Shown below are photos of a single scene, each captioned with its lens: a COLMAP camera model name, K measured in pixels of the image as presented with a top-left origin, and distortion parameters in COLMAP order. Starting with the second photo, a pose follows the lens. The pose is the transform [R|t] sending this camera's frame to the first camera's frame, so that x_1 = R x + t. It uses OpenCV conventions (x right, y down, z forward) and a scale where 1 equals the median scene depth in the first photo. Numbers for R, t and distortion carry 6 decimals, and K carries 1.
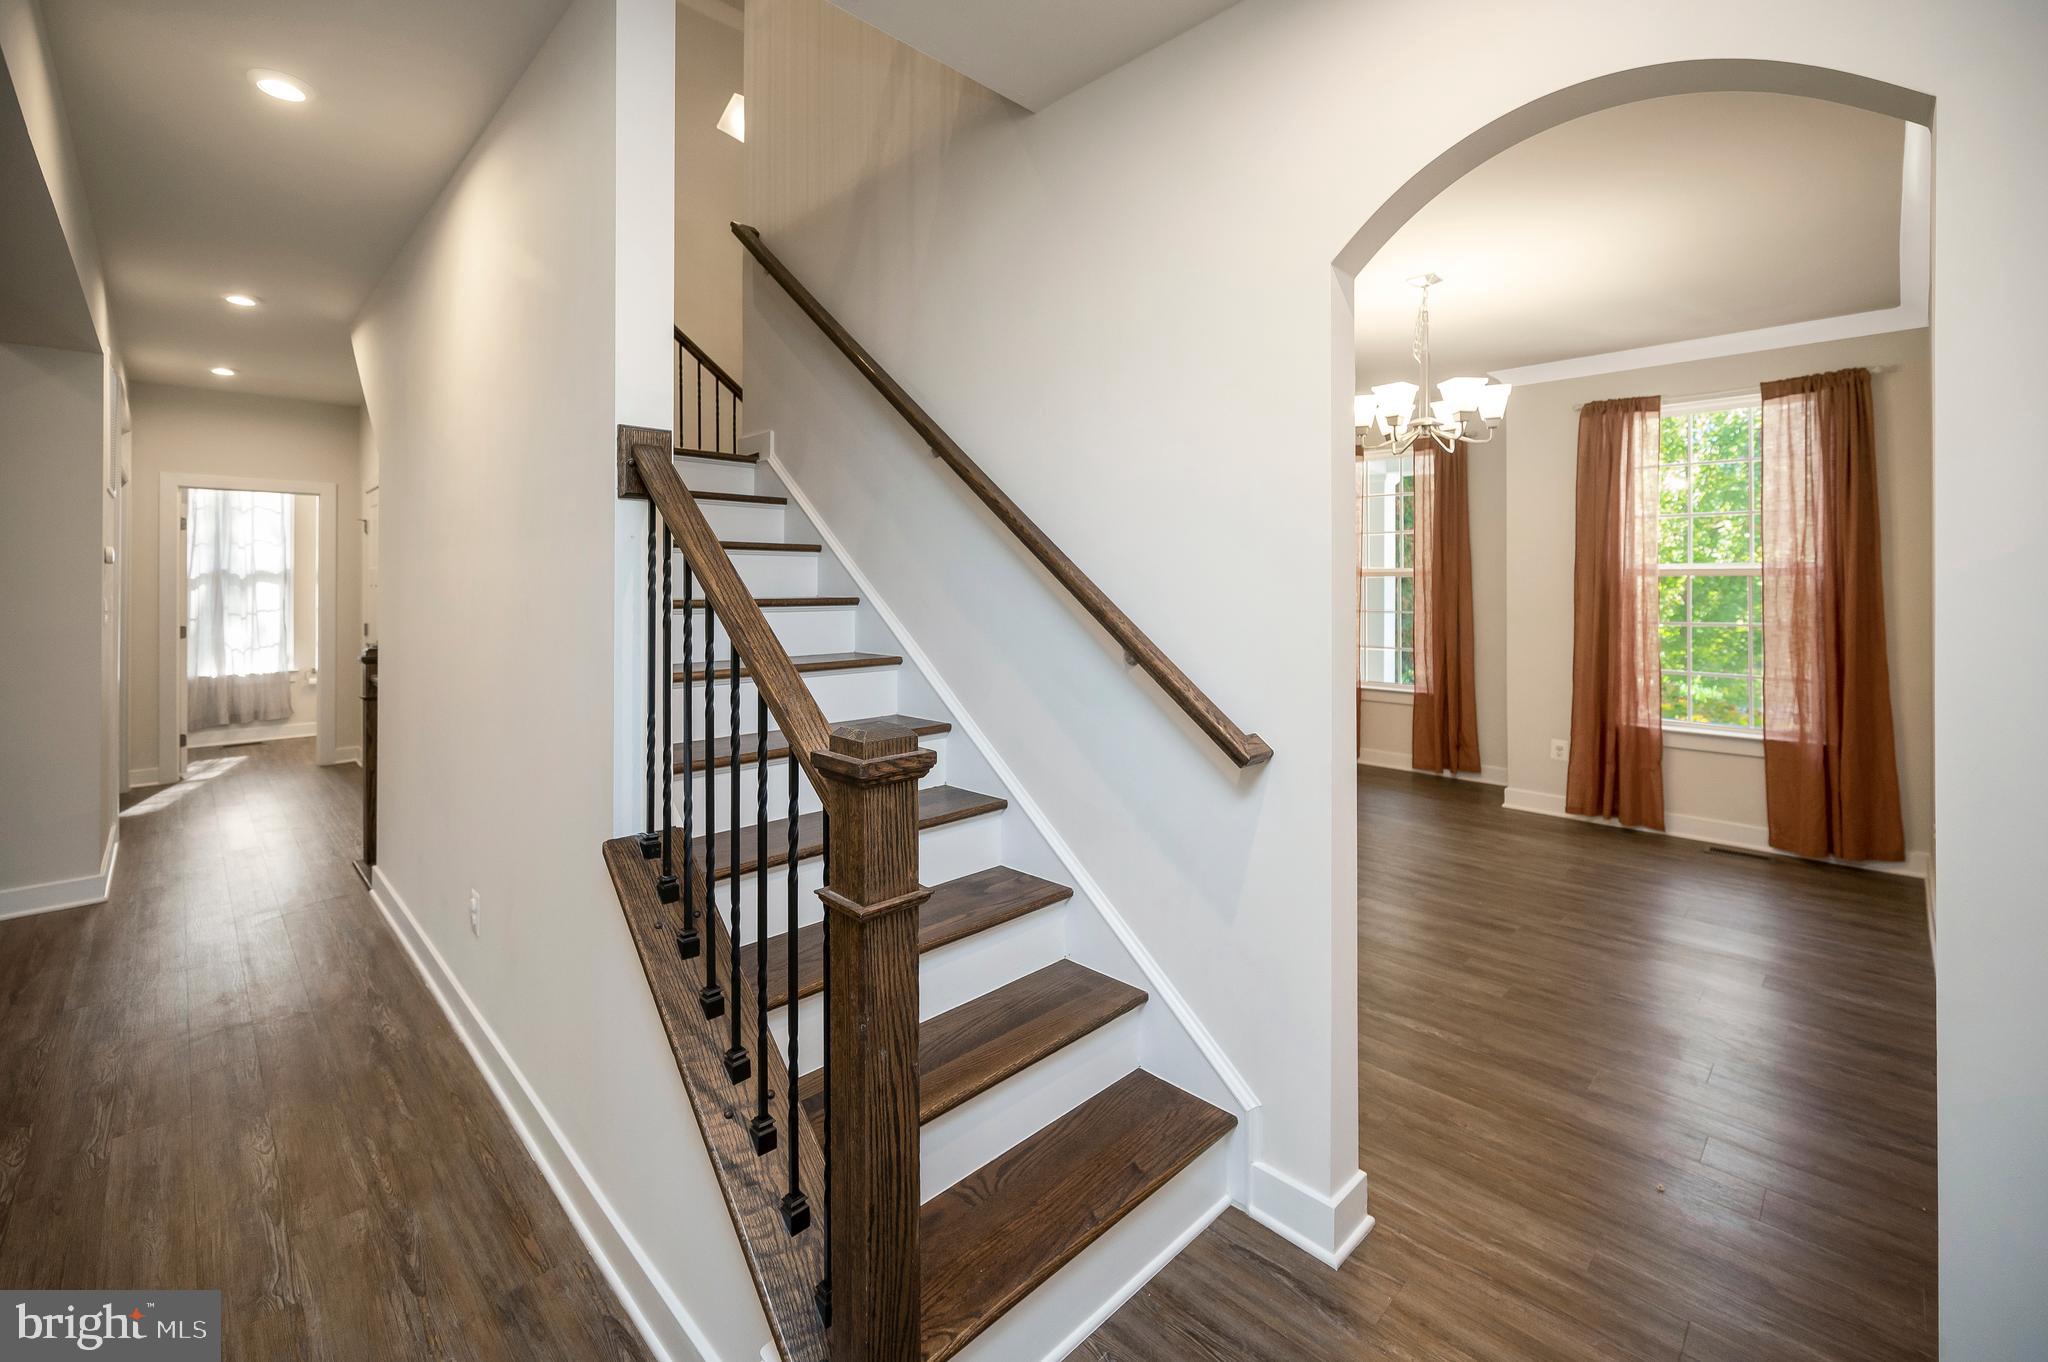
lens RADIAL K [[871.1, 0, 1042.1], [0, 871.1, 586.7], [0, 0, 1]] dist [0.007126, -0.000076]
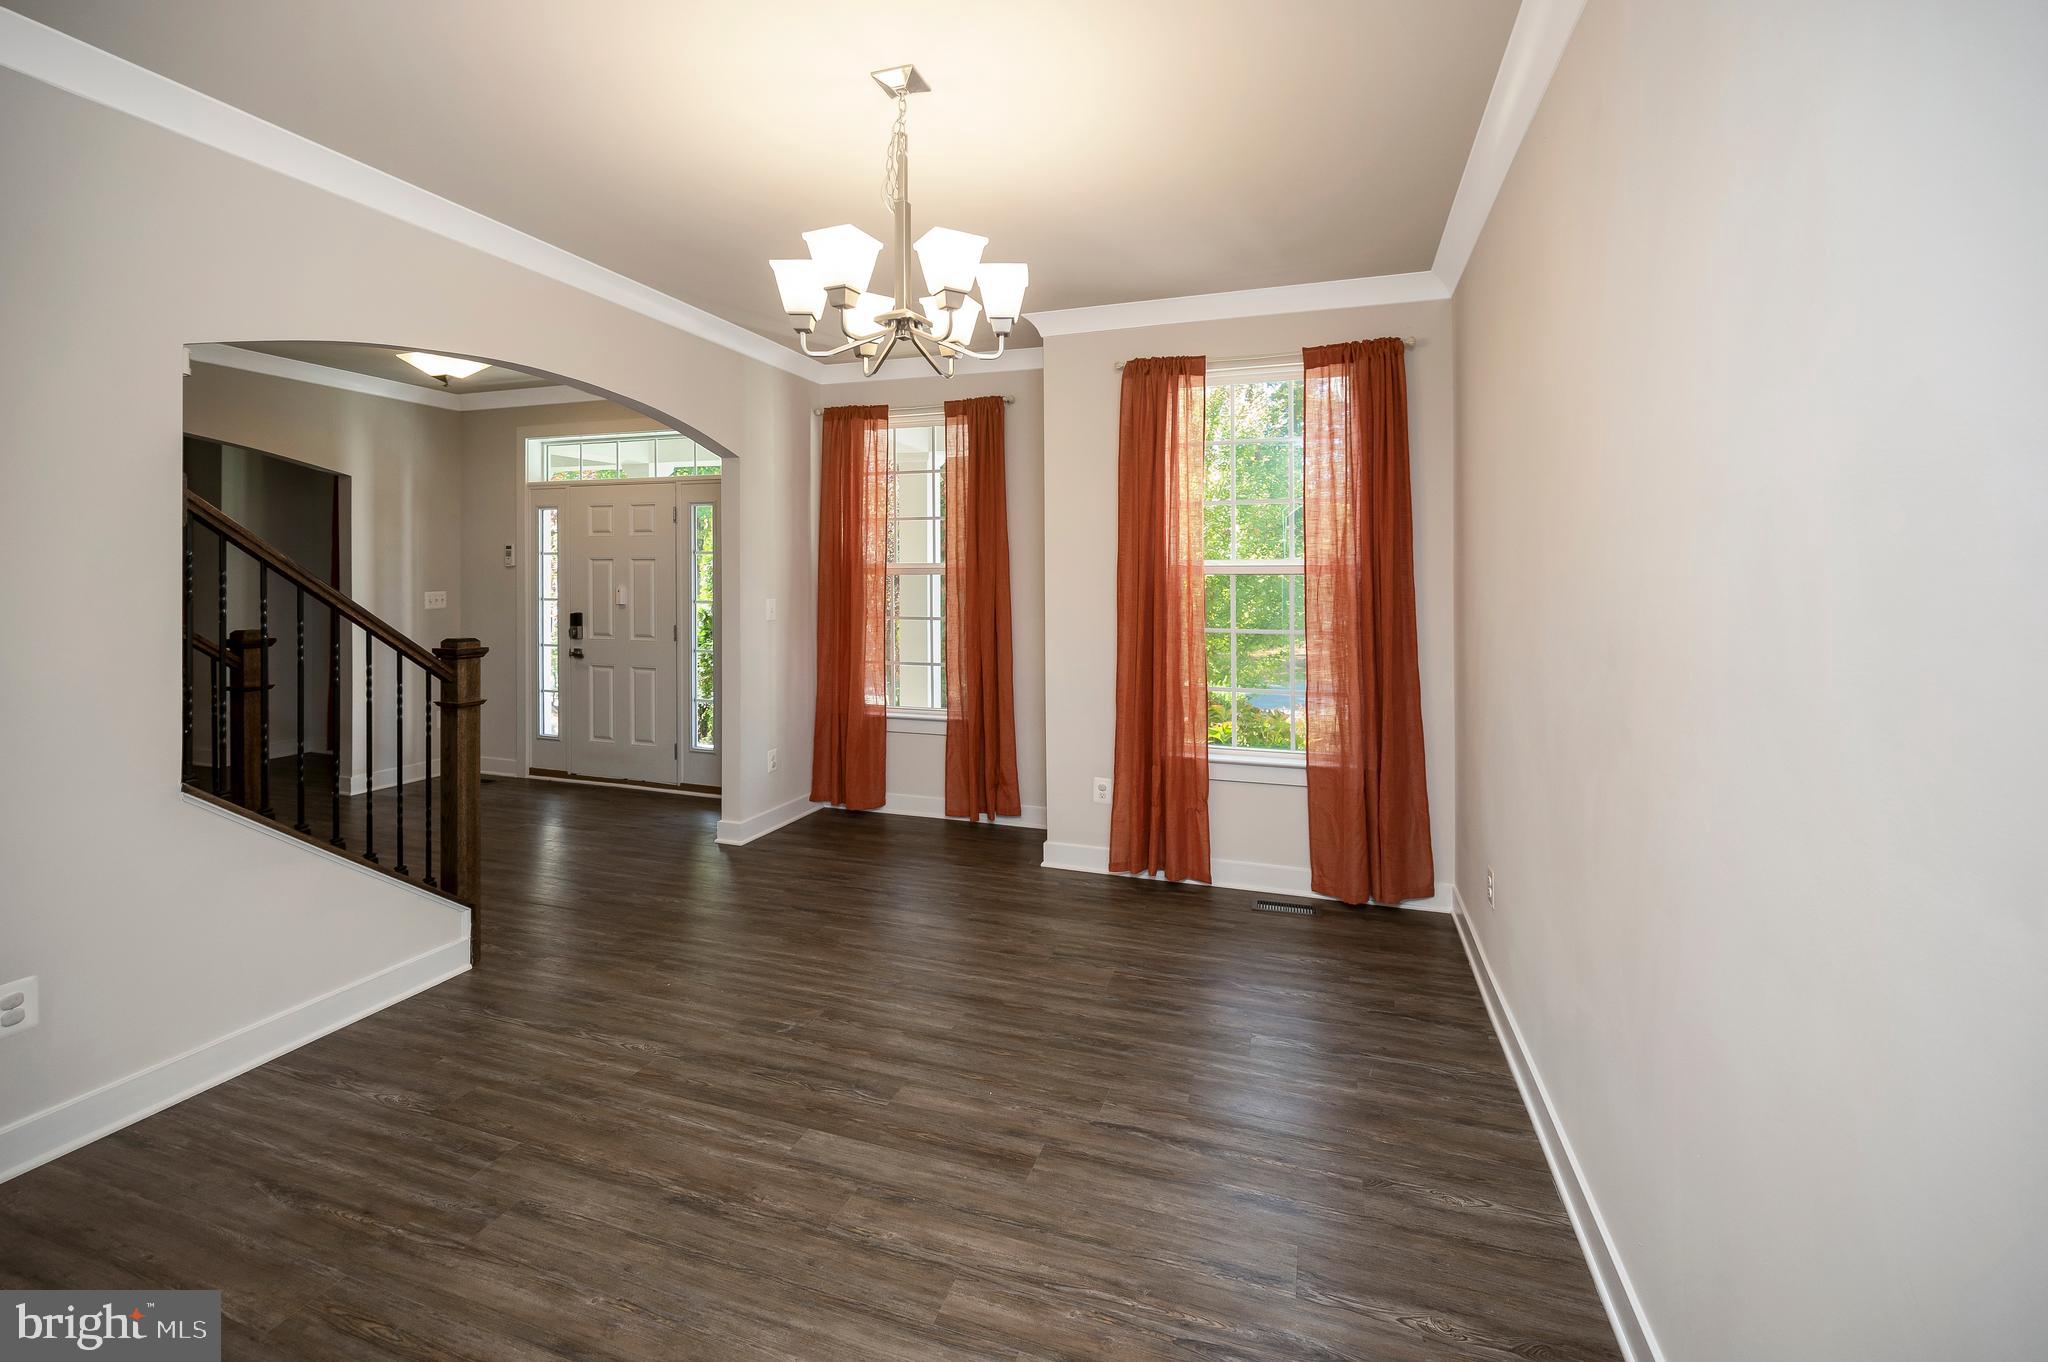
lens RADIAL K [[871.1, 0, 1042.1], [0, 871.1, 586.7], [0, 0, 1]] dist [0.007126, -0.000076]
pose [[0.896247, -0.004203, 0.443536, 0.201535], [0.002169, 0.999985, 0.005093, -0.004969], [-0.443550, -0.003602, 0.896242, 0.328986]]
